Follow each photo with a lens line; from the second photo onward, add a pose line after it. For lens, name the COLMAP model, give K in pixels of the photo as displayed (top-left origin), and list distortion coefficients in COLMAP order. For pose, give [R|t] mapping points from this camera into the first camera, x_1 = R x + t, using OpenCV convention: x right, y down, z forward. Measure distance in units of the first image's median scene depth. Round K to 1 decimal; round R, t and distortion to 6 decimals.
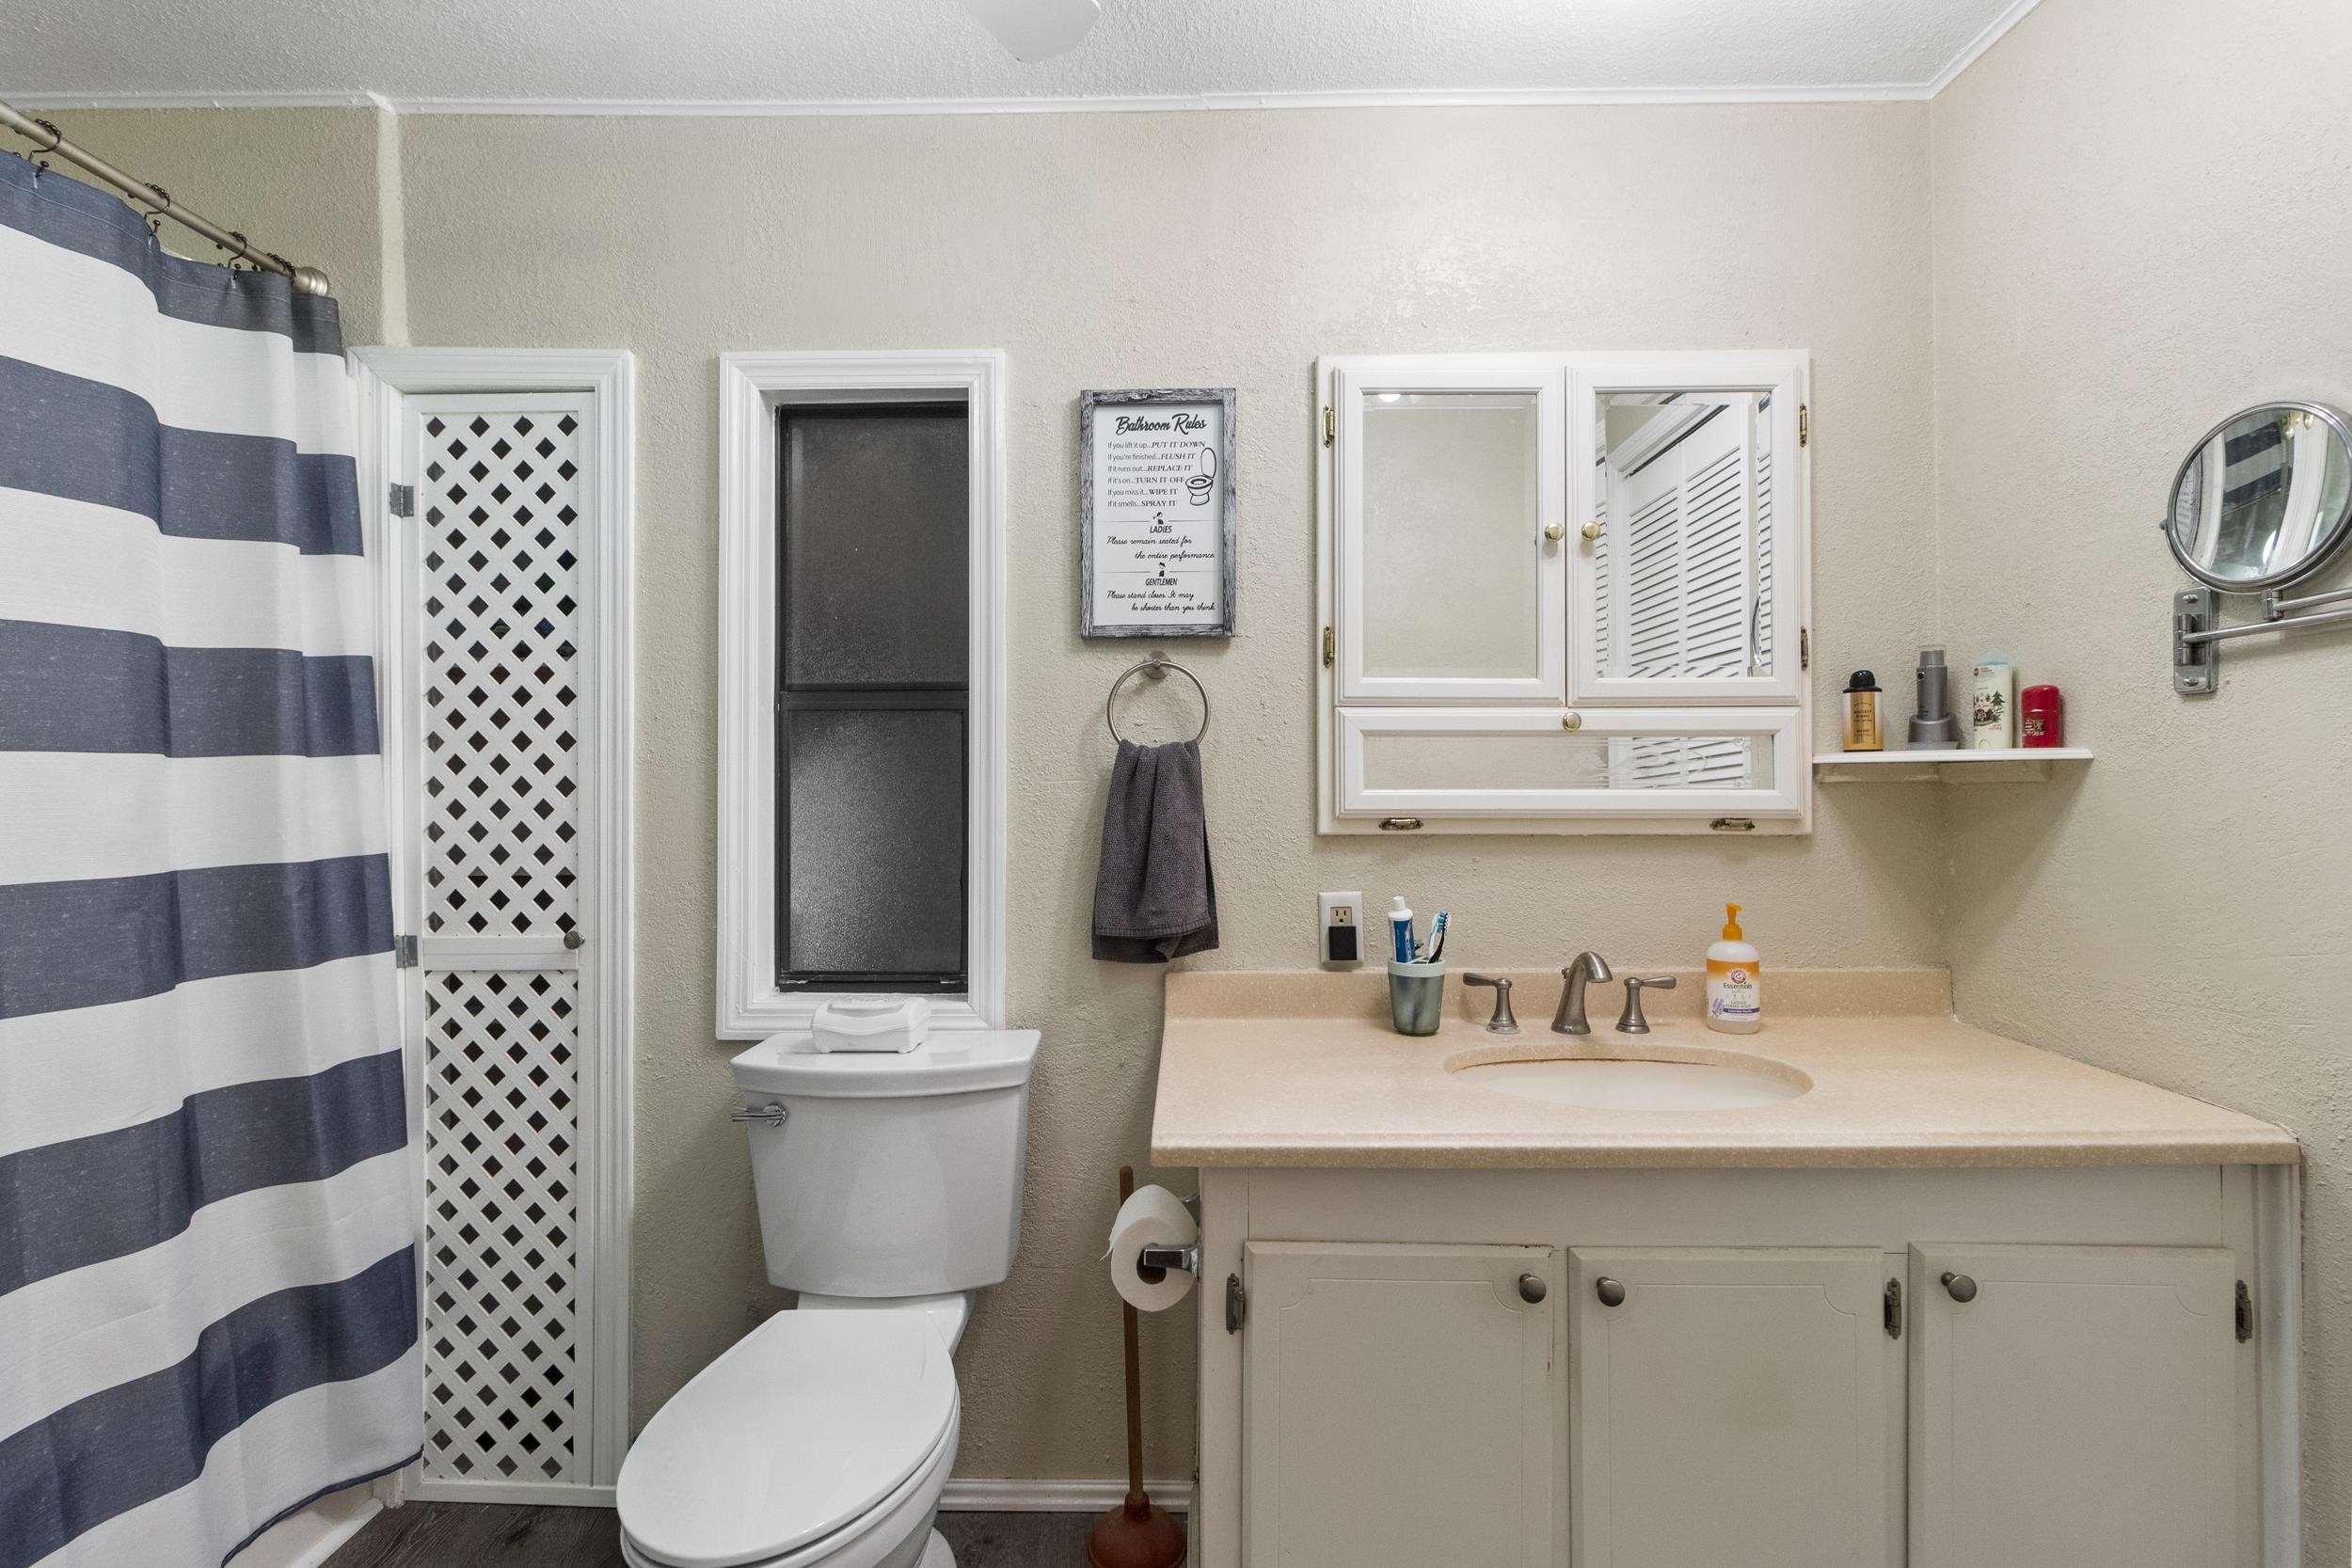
lens RADIAL K [[1118.5, 0, 1180.4], [0, 1118.5, 779.1], [0, 0, 1]] dist [-0.004289, 0.003508]
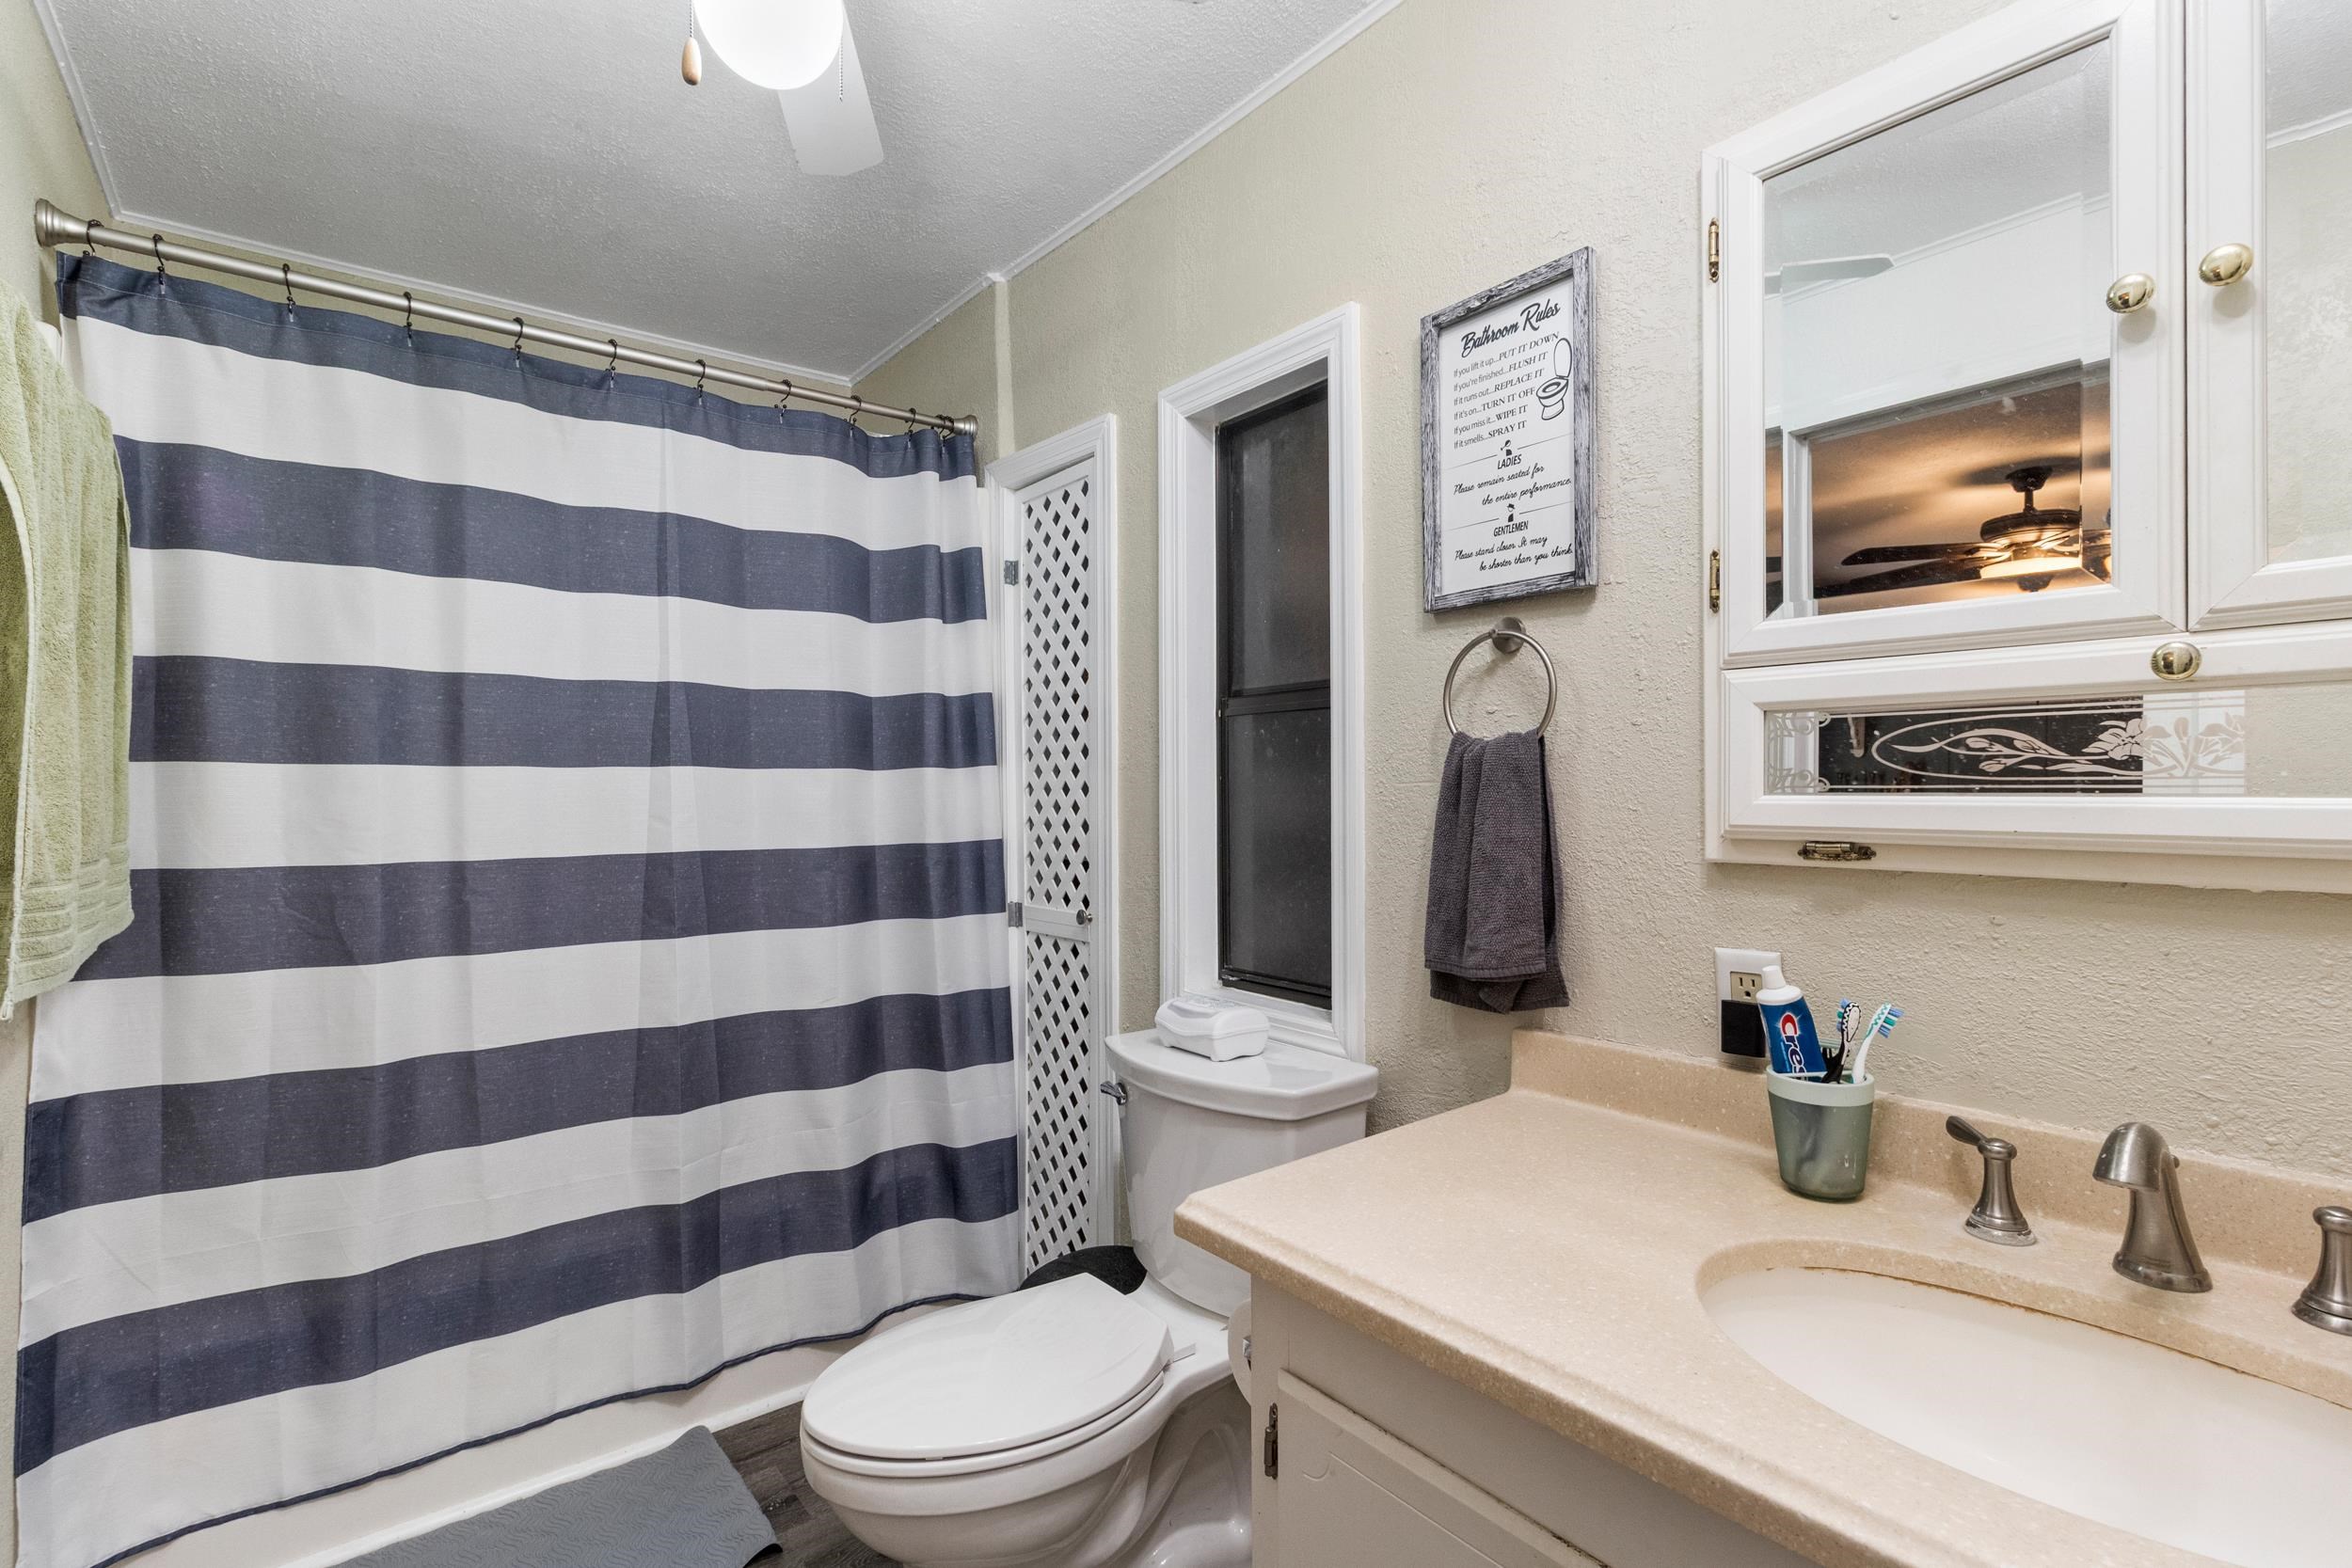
lens RADIAL K [[1118.5, 0, 1160.7], [0, 1118.5, 783.6], [0, 0, 1]] dist [-0.004289, 0.003508]
pose [[0.612987, -0.003008, -0.790087, 0.455250], [0.009069, 0.999954, 0.003229, -0.002543], [0.790041, -0.009144, 0.612986, 0.327260]]
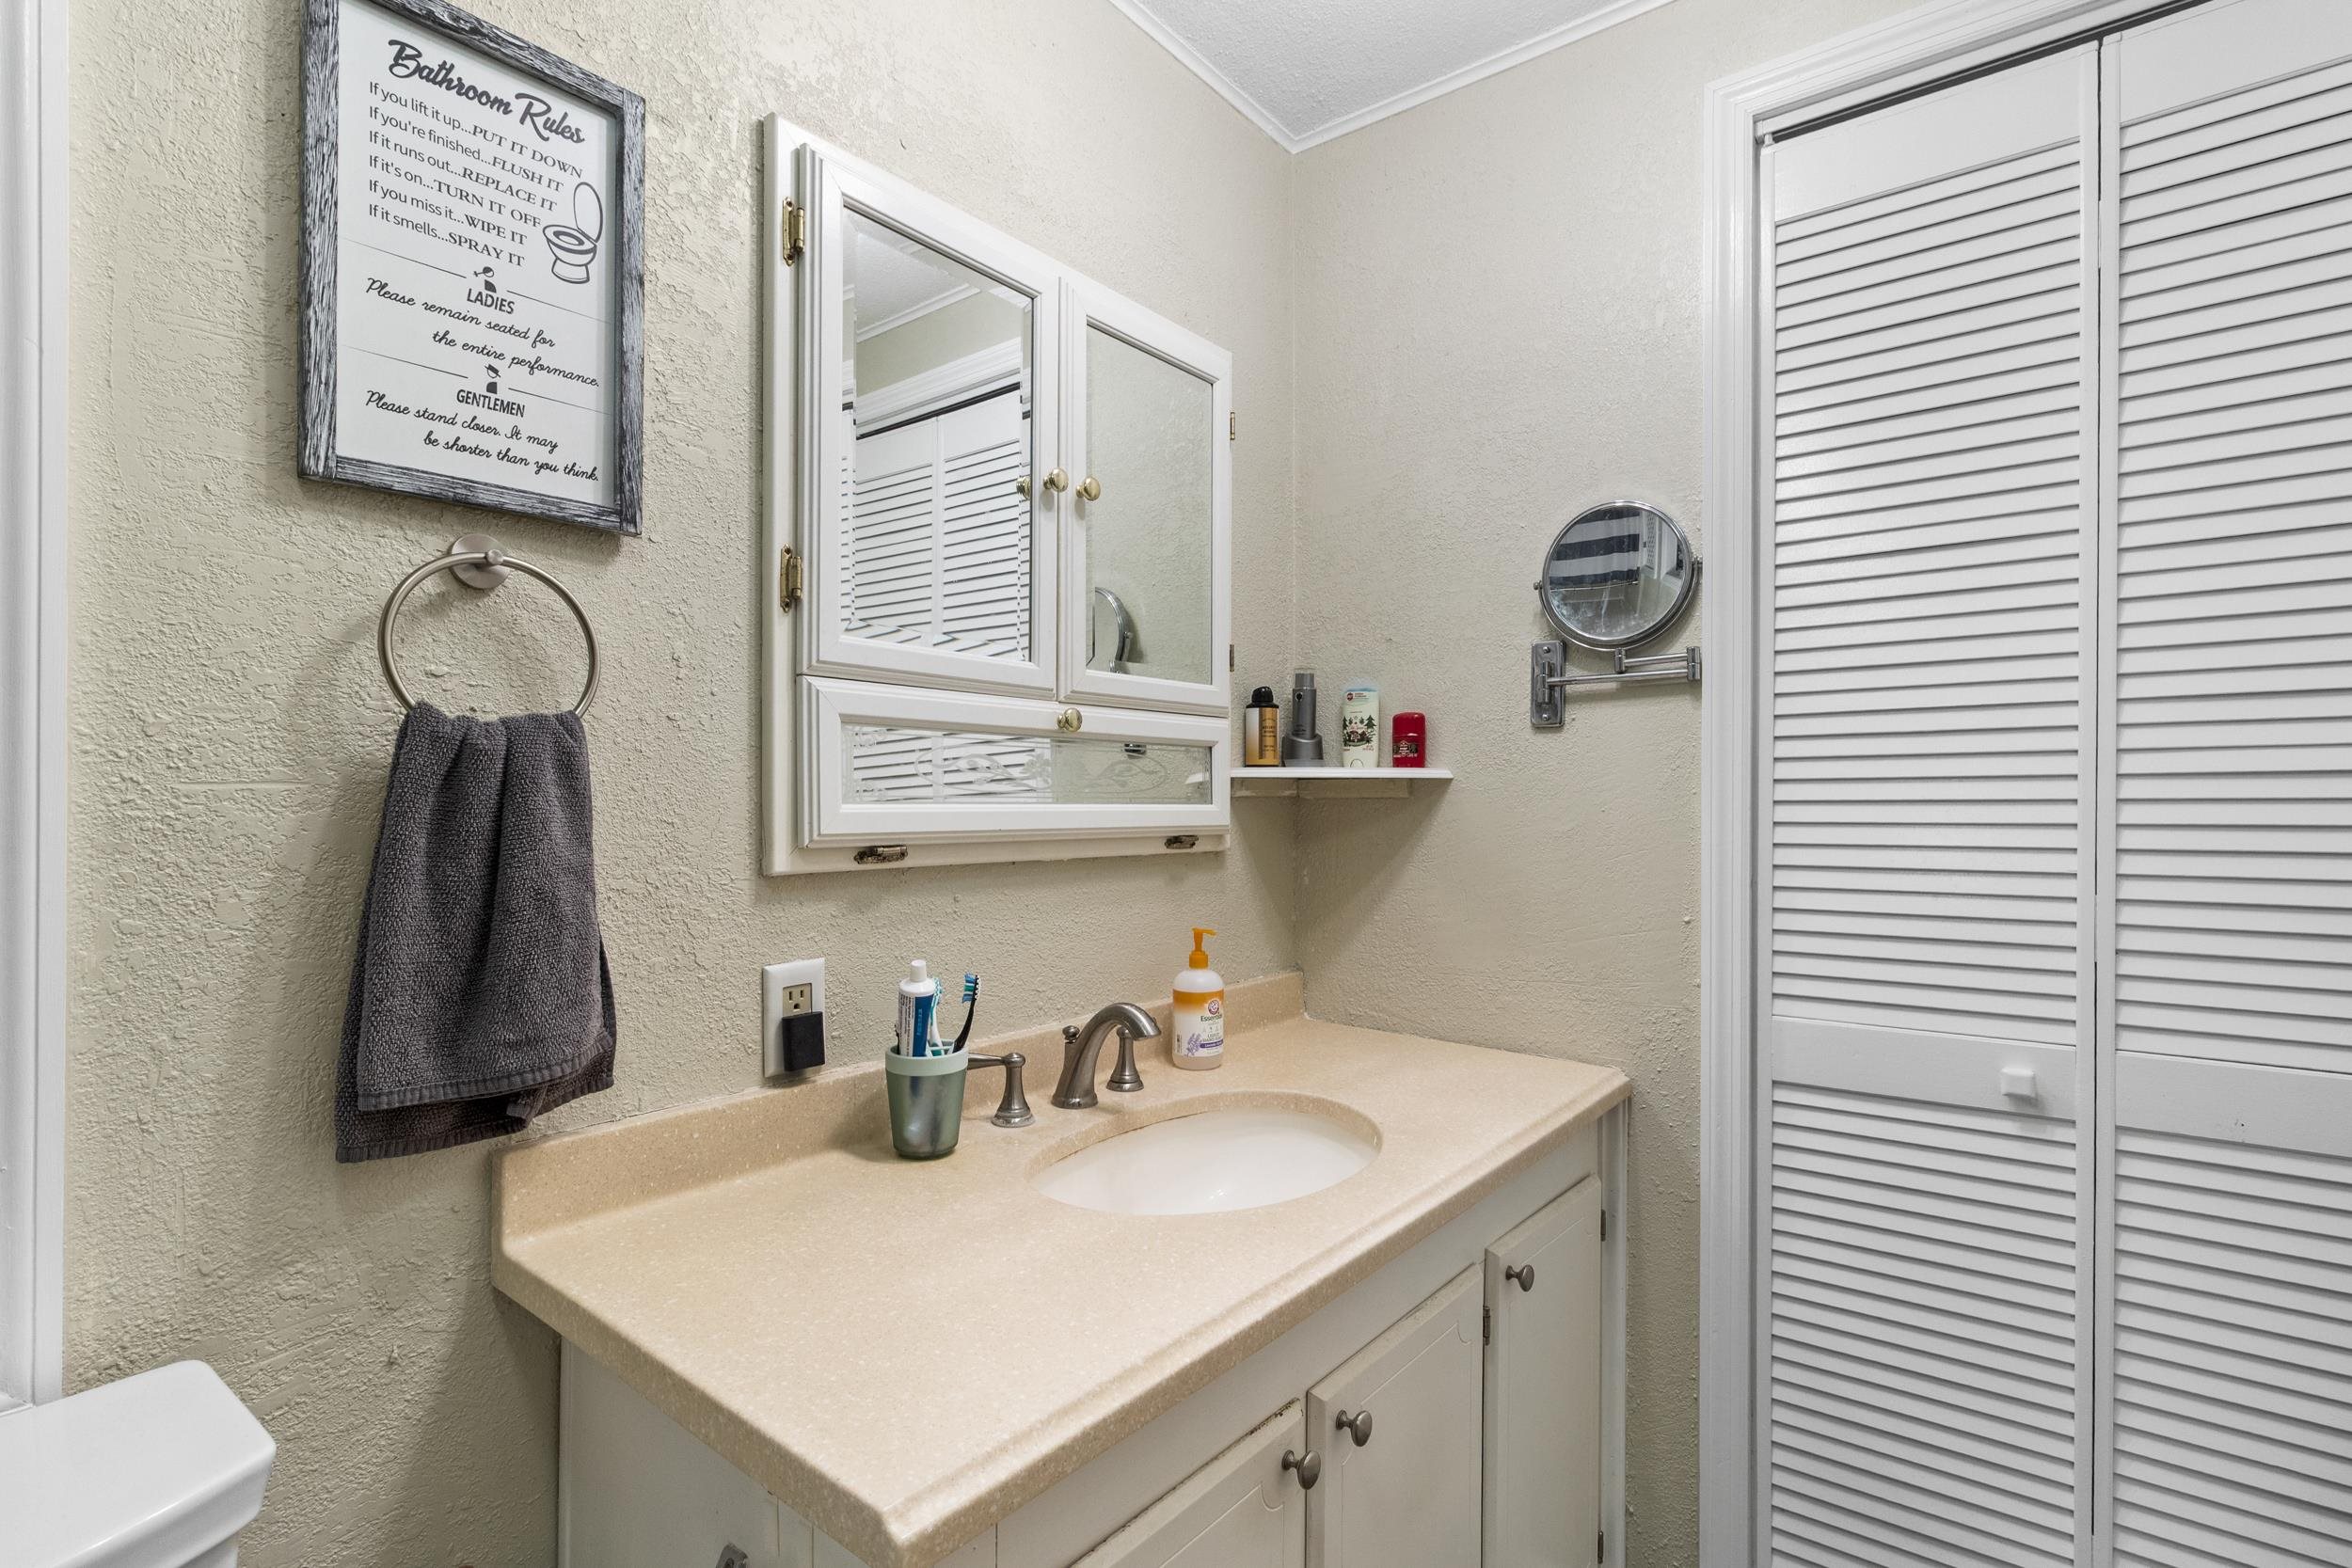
lens RADIAL K [[1118.5, 0, 1194.7], [0, 1118.5, 802.8], [0, 0, 1]] dist [-0.004289, 0.003508]
pose [[0.610180, 0.001687, 0.792261, -0.230161], [-0.010127, 0.999933, 0.005670, 0.002674], [-0.792198, -0.011483, 0.610156, 0.426928]]
